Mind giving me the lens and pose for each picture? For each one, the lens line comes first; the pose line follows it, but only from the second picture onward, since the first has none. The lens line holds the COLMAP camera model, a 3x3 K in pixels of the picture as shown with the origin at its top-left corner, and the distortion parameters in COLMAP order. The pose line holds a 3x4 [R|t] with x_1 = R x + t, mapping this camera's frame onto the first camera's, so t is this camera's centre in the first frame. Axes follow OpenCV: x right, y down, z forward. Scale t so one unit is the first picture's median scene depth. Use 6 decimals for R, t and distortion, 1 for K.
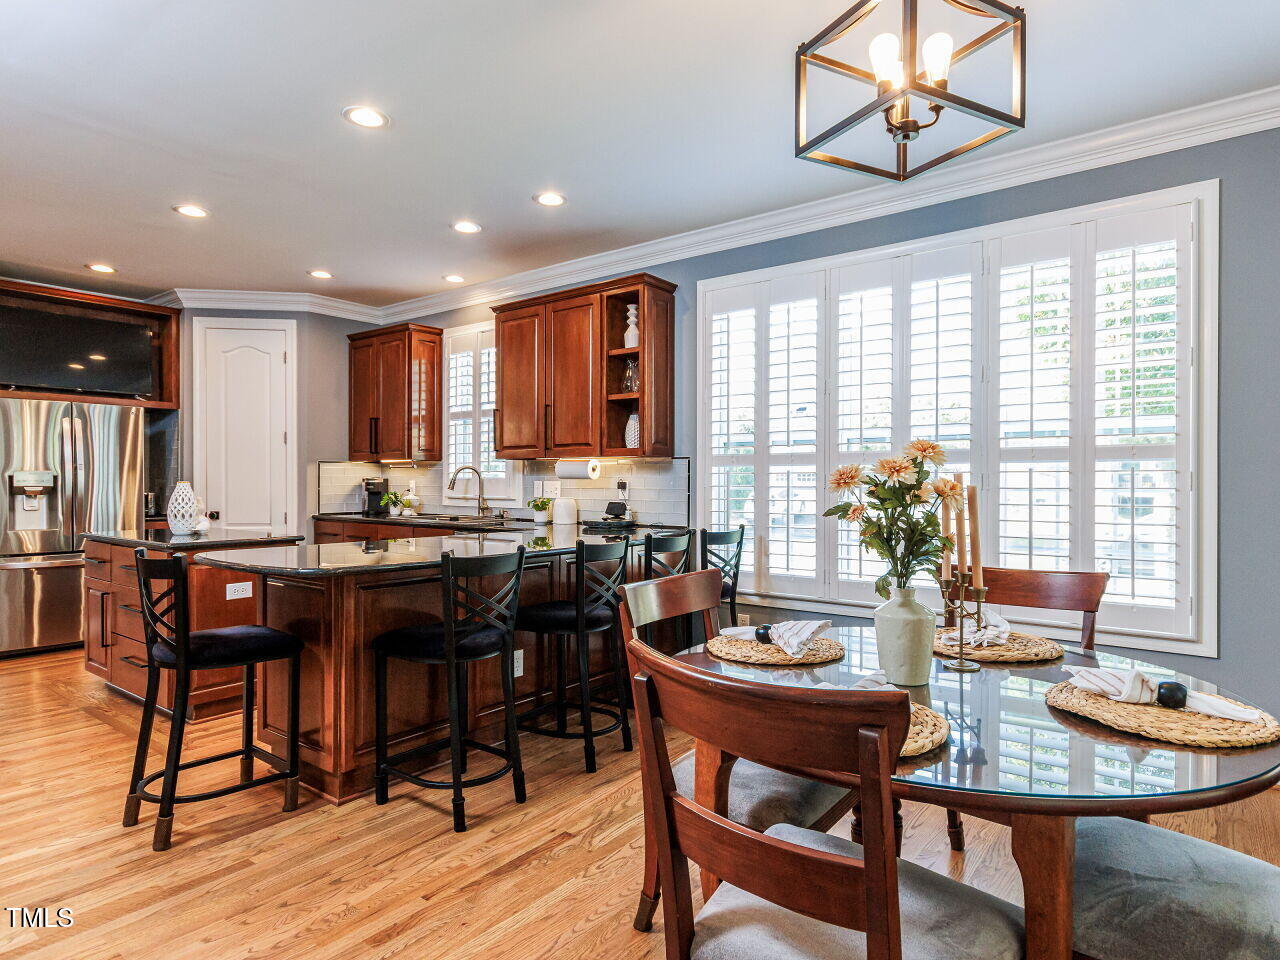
lens RADIAL K [[743.0, 0, 646.1], [0, 743.0, 487.3], [0, 0, 1]] dist [0.004154, 0.001010]
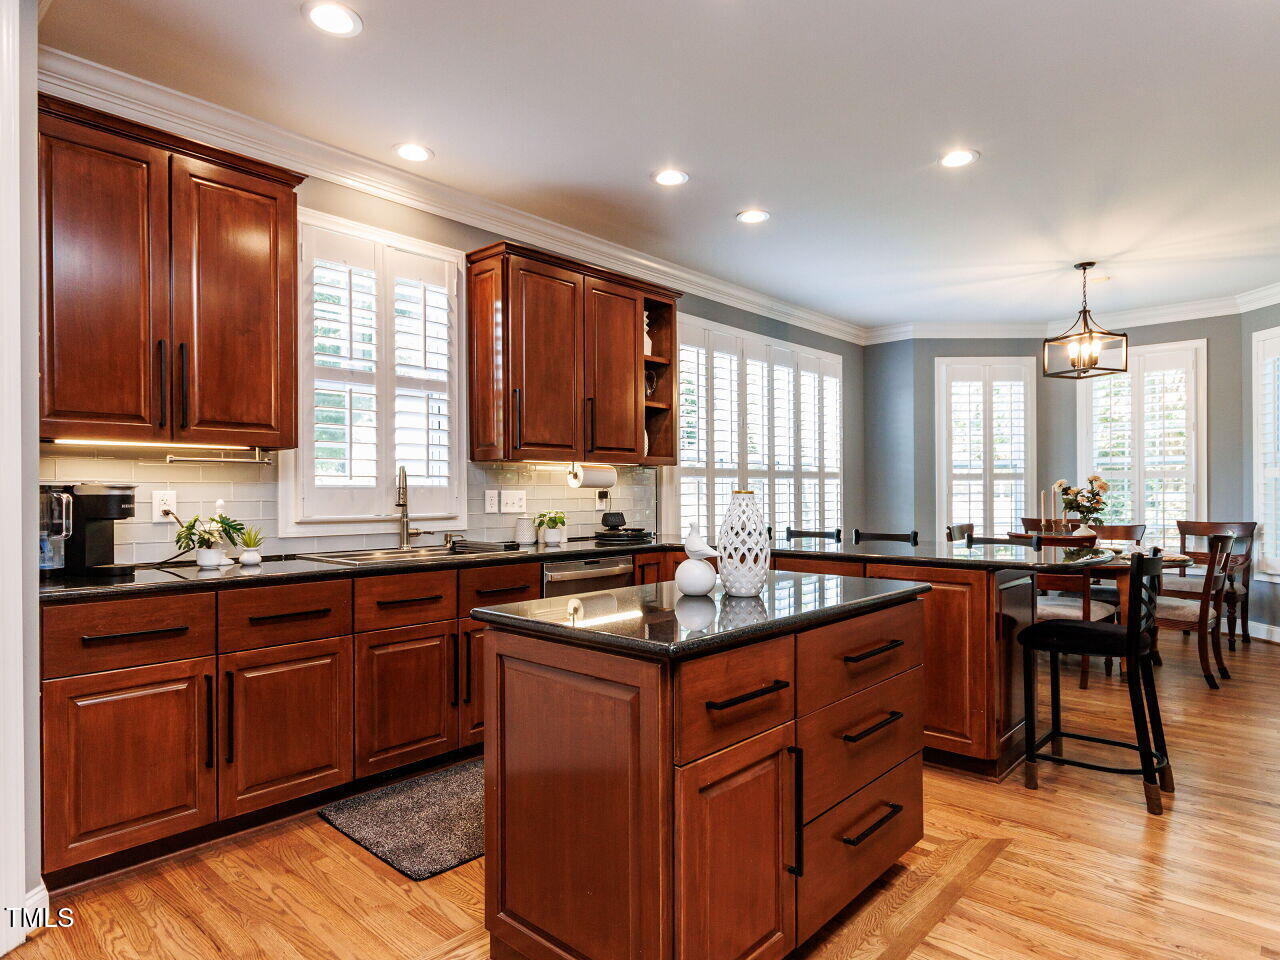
lens RADIAL K [[743.3, 0, 659.8], [0, 743.3, 495.6], [0, 0, 1]] dist [0.002150, 0.001228]
pose [[0.075697, -0.005807, 0.997114, -0.889015], [0.014744, 0.999880, 0.004703, -0.004365], [-0.997022, 0.014345, 0.075774, 0.800470]]
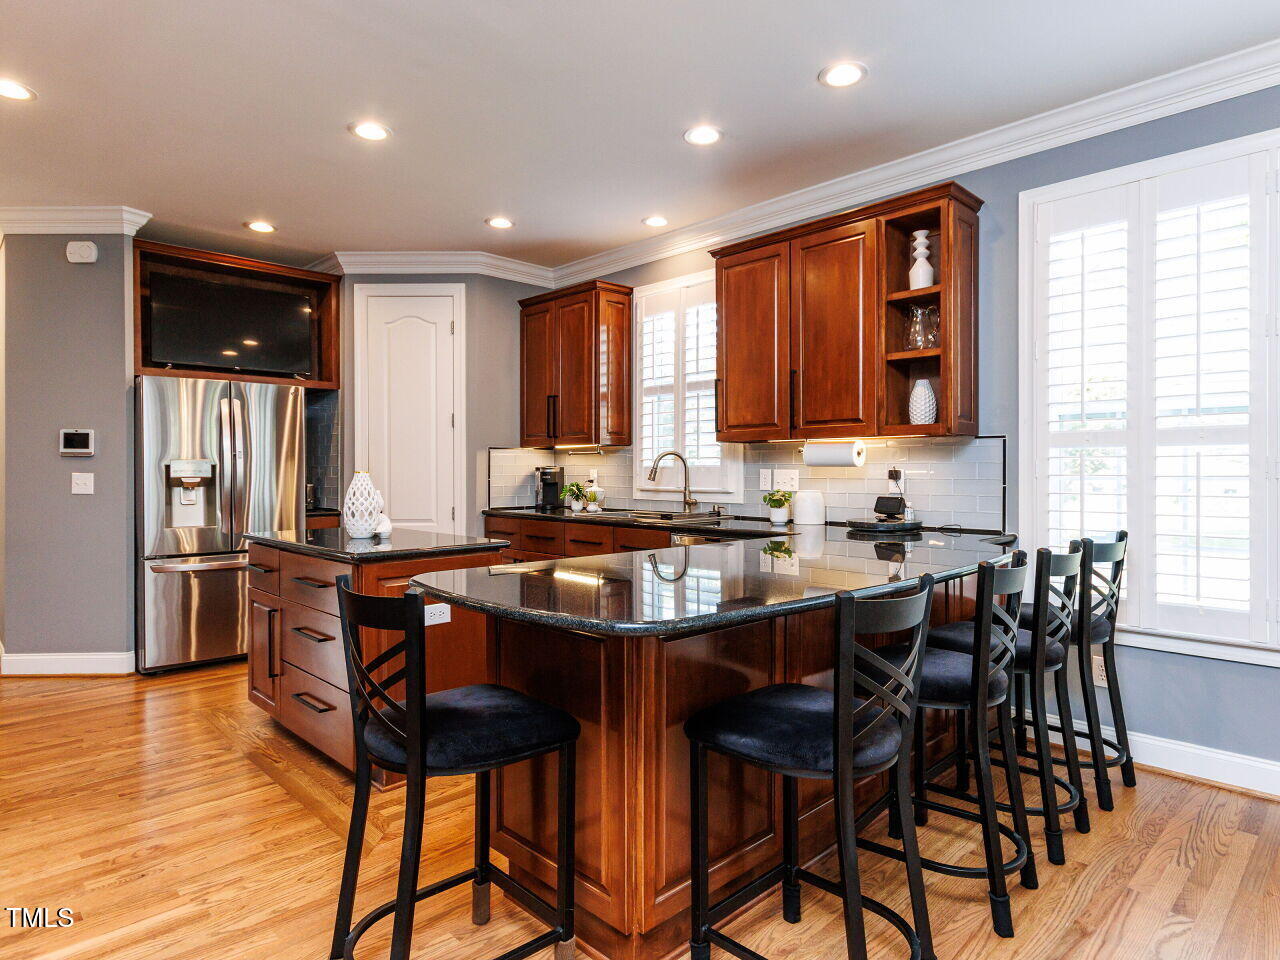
lens RADIAL K [[750.9, 0, 647.5], [0, 750.9, 476.0], [0, 0, 1]] dist [0.002361, 0.004041]
pose [[0.990263, -0.002016, -0.139194, -0.162825], [0.001899, 0.999998, -0.000973, -0.000847], [0.139196, 0.000699, 0.990265, 0.194124]]
